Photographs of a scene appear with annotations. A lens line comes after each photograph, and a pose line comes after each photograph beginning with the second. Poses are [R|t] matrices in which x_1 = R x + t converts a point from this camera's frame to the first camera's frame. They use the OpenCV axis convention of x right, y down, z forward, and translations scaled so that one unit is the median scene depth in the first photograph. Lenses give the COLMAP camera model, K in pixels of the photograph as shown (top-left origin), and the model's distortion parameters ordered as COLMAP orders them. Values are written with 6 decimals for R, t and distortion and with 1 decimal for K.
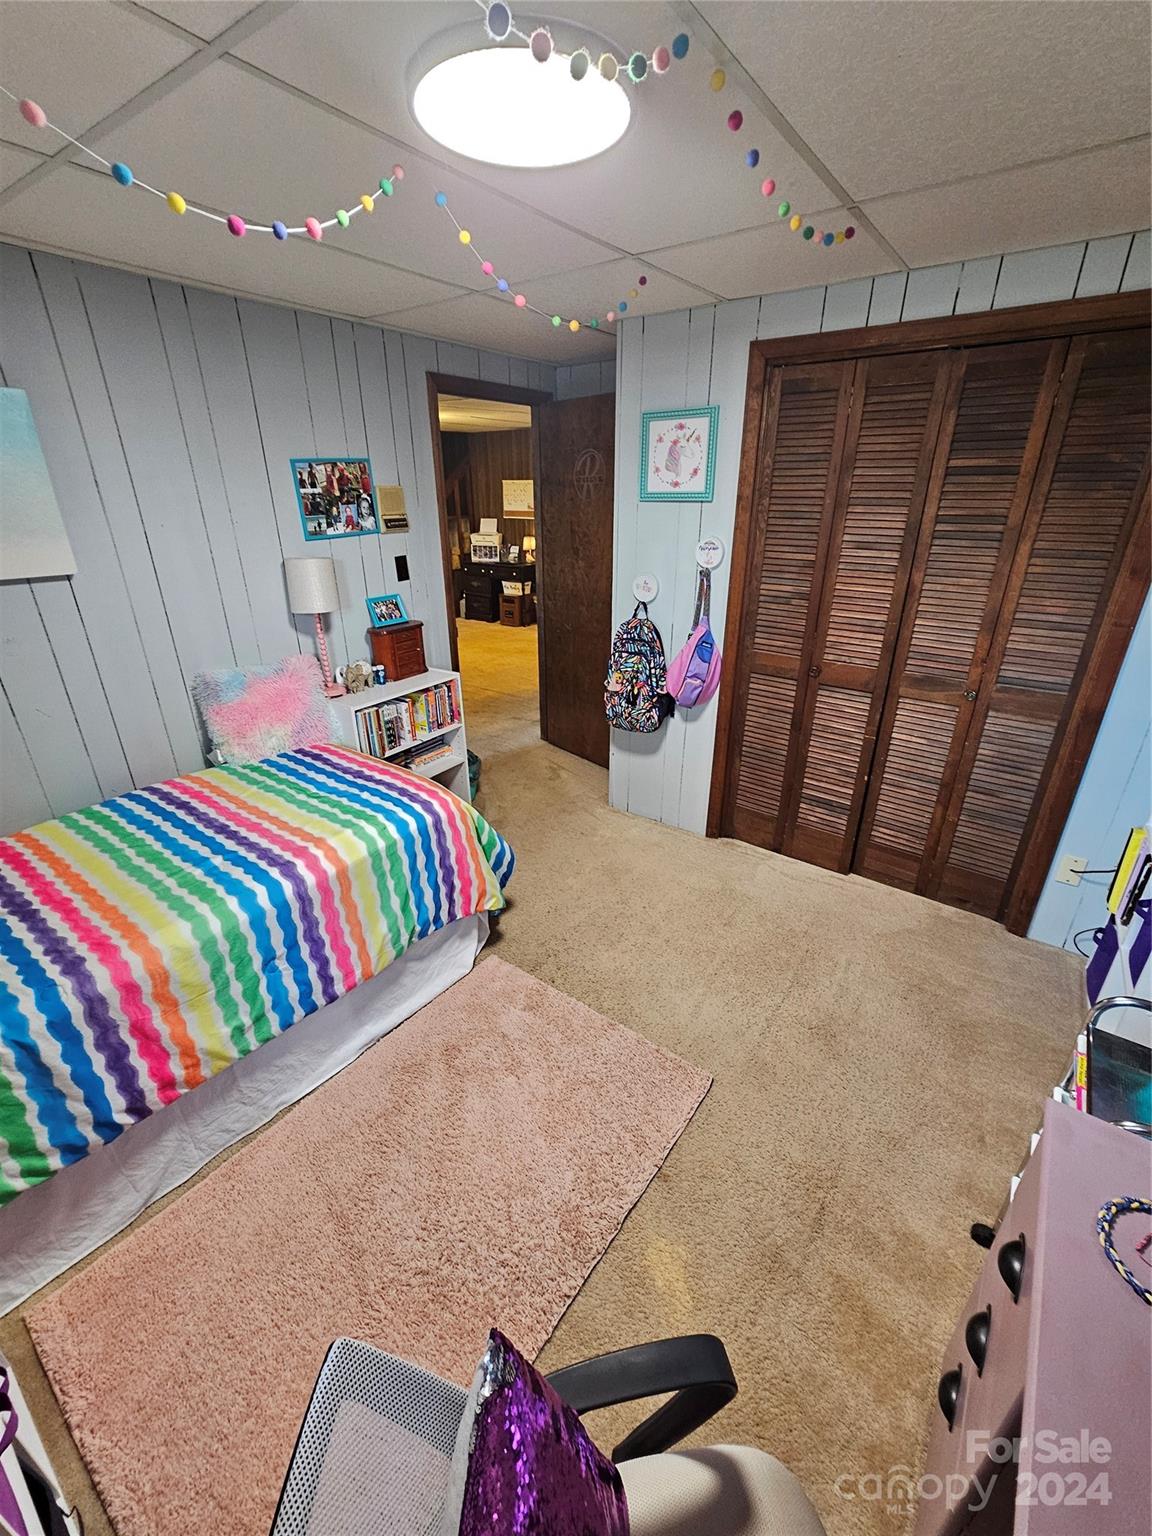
lens RADIAL K [[629.1, 0, 575.1], [0, 629.1, 765.6], [0, 0, 1]] dist [0.008576, -0.000402]
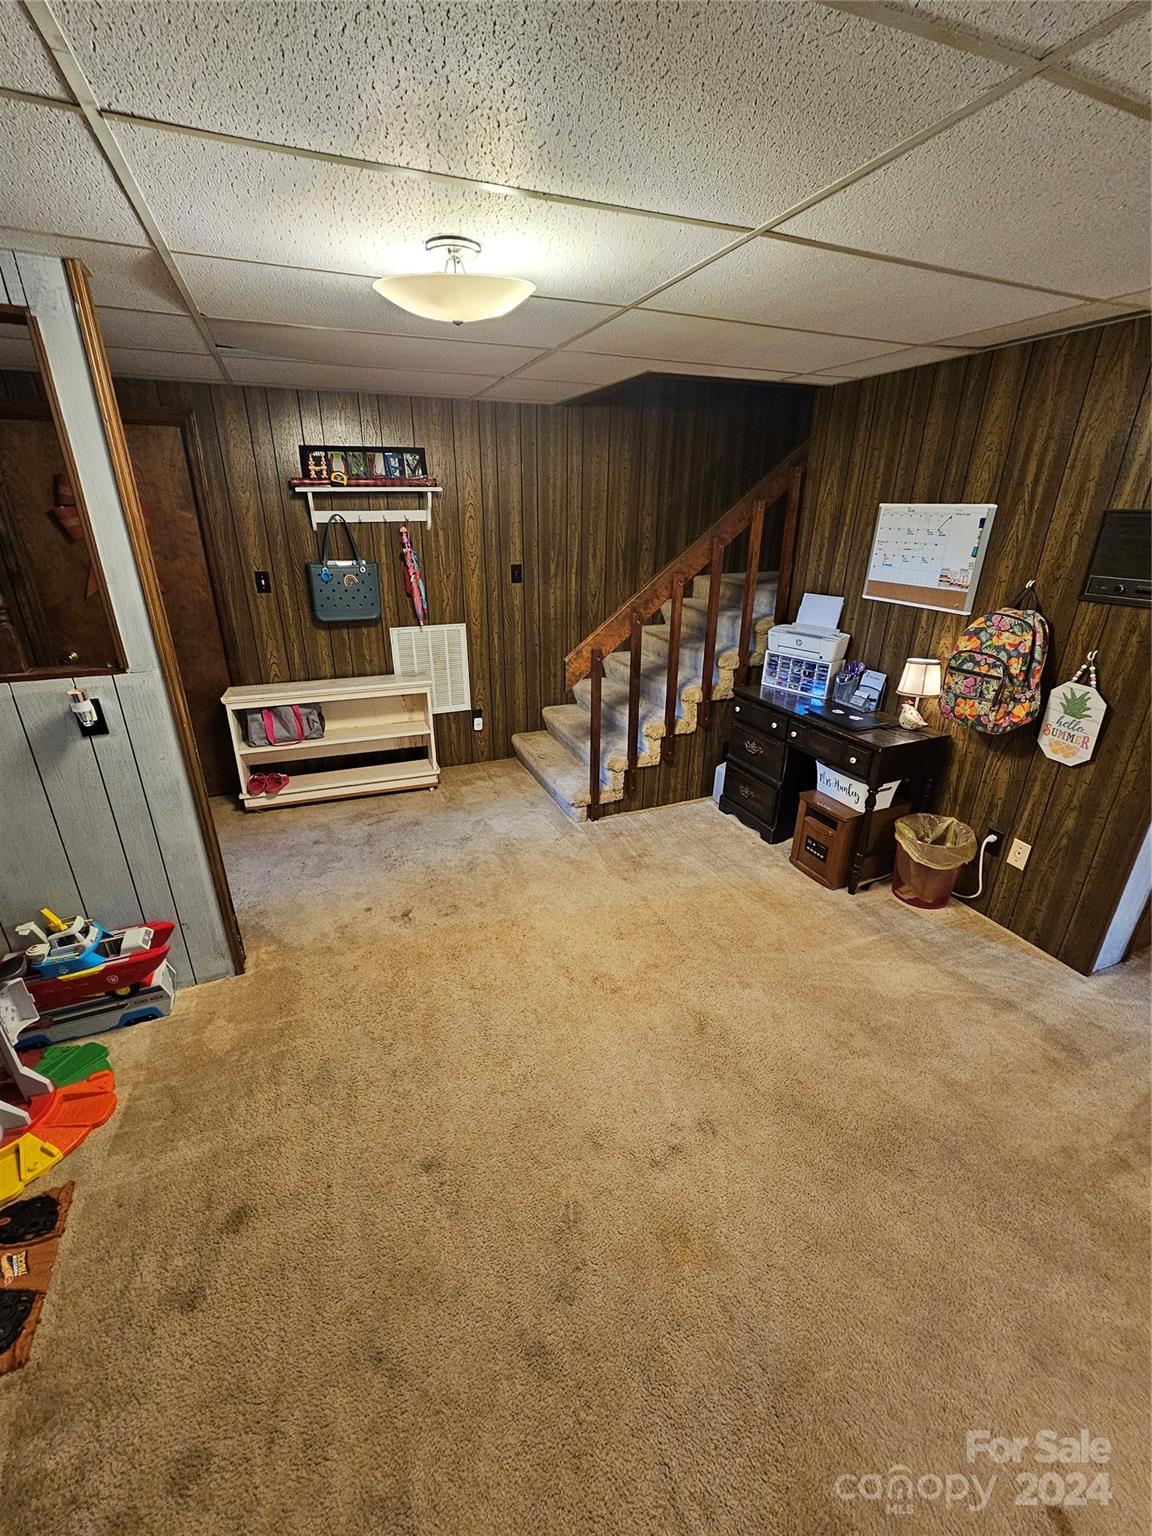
lens RADIAL K [[629.1, 0, 572.6], [0, 629.1, 765.2], [0, 0, 1]] dist [0.008576, -0.000402]
pose [[0.853300, 0.214734, -0.475150, -0.058899], [-0.226113, 0.973511, 0.033893, -0.264492], [0.469842, 0.078517, 0.879252, 0.579183]]
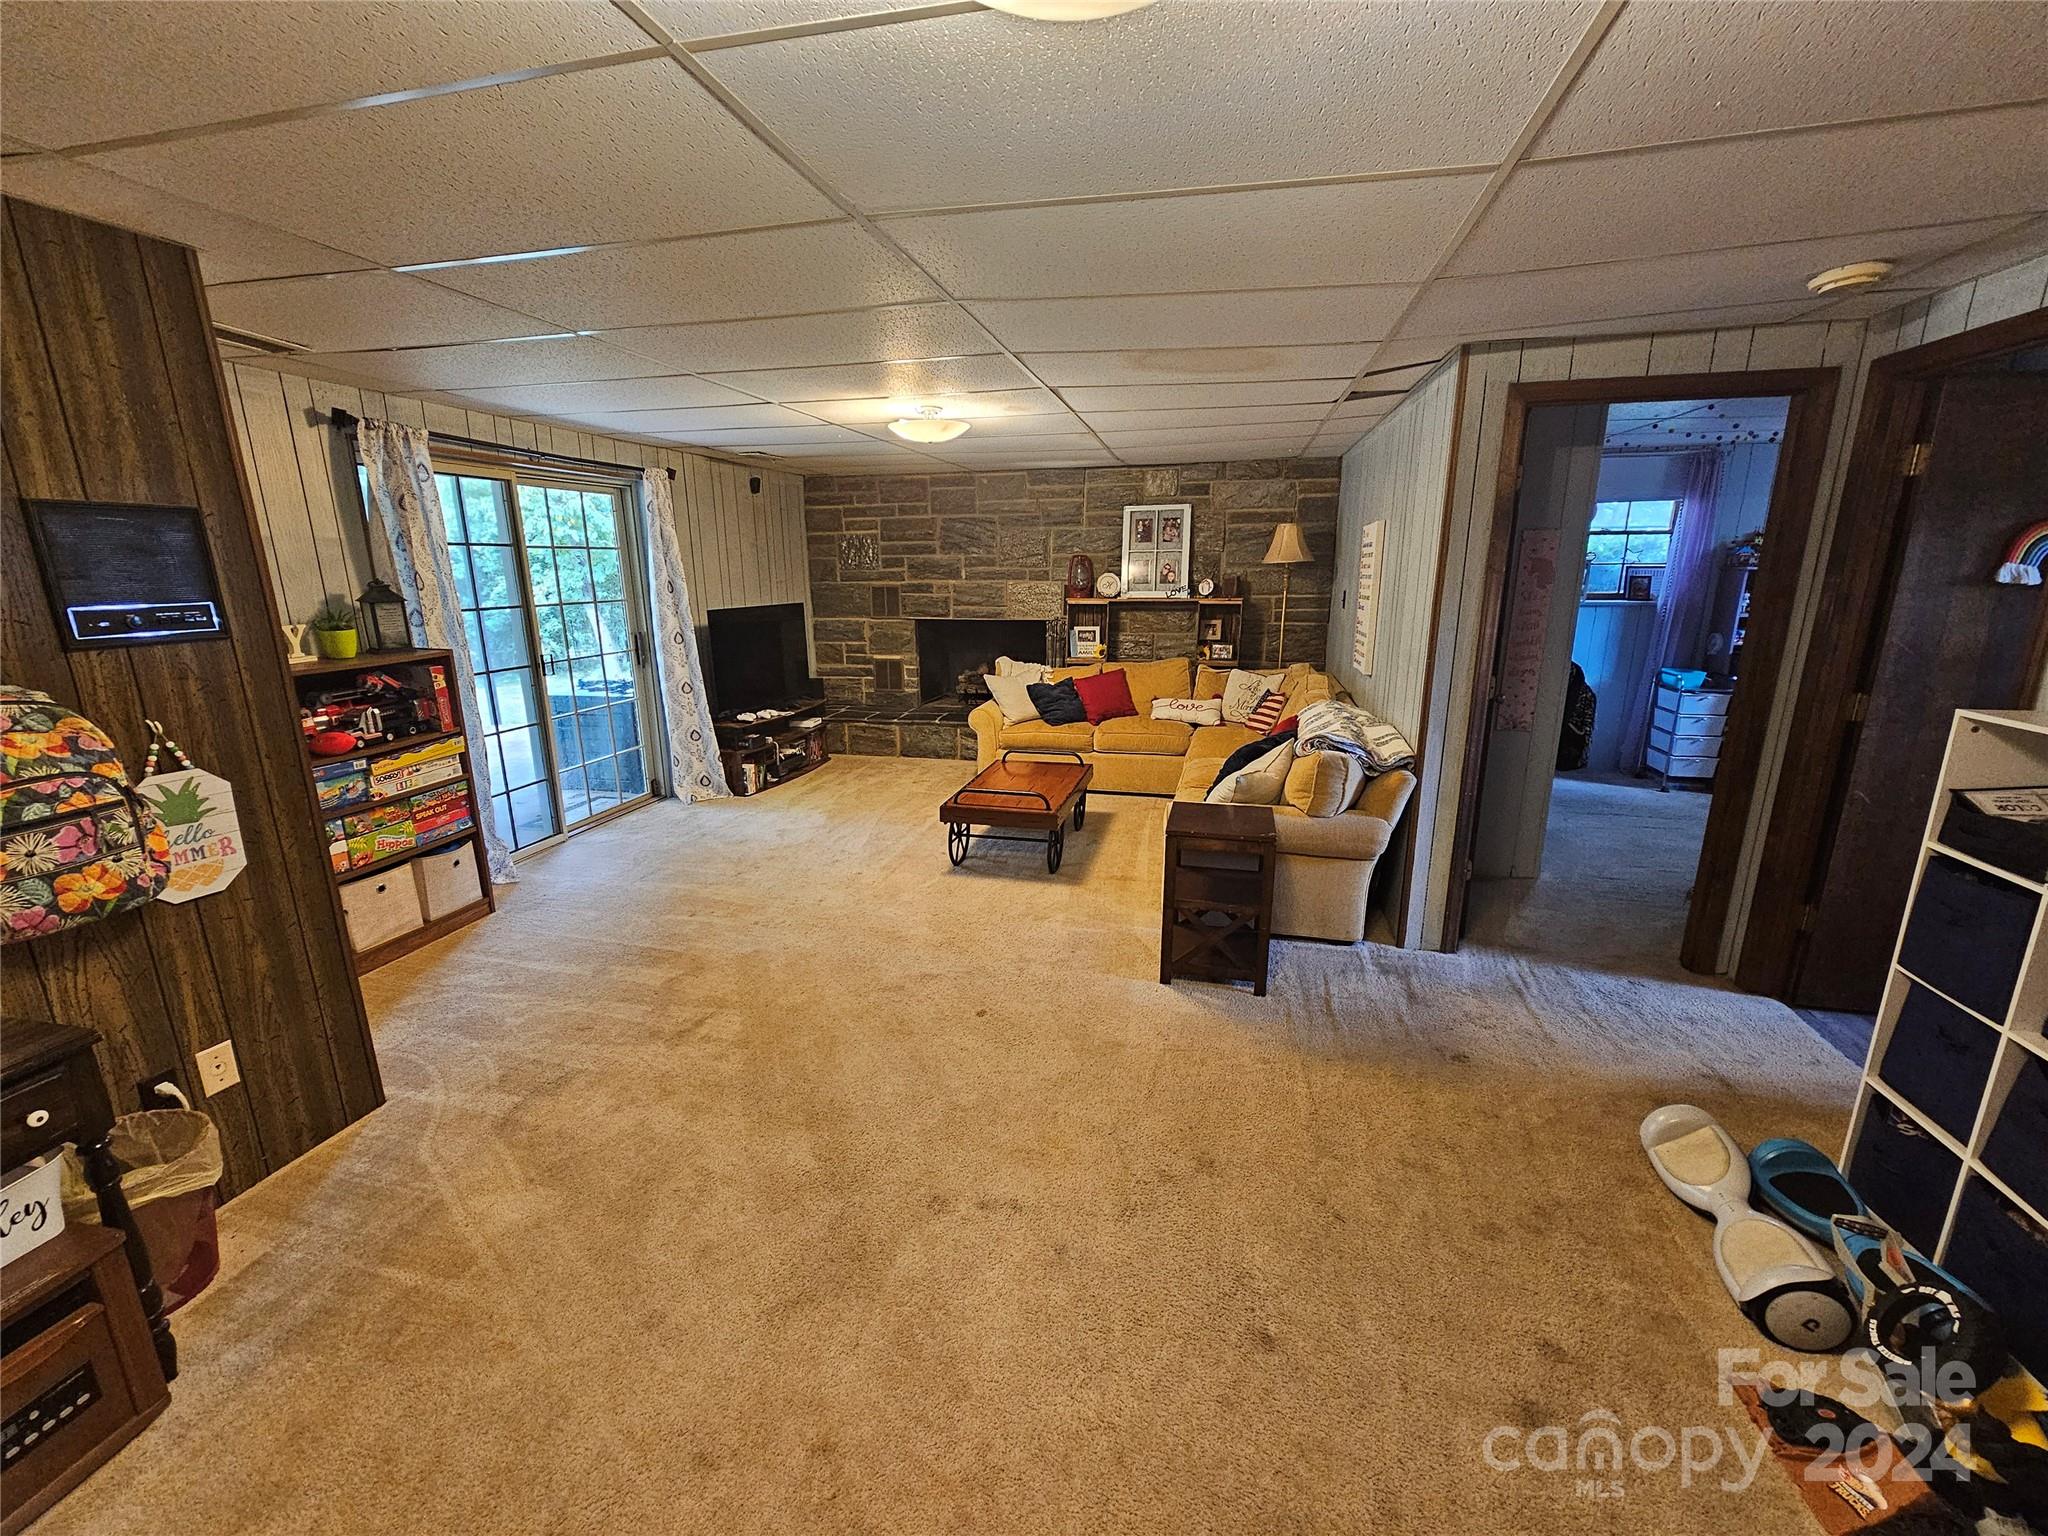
lens RADIAL K [[838.8, 0, 1023.0], [0, 838.8, 771.9], [0, 0, 1]] dist [0.008576, -0.000402]
pose [[-0.378952, -0.213582, 0.900432, -0.318842], [0.384628, 0.848629, 0.363167, -0.338305], [-0.841699, 0.483954, -0.239440, 0.794848]]
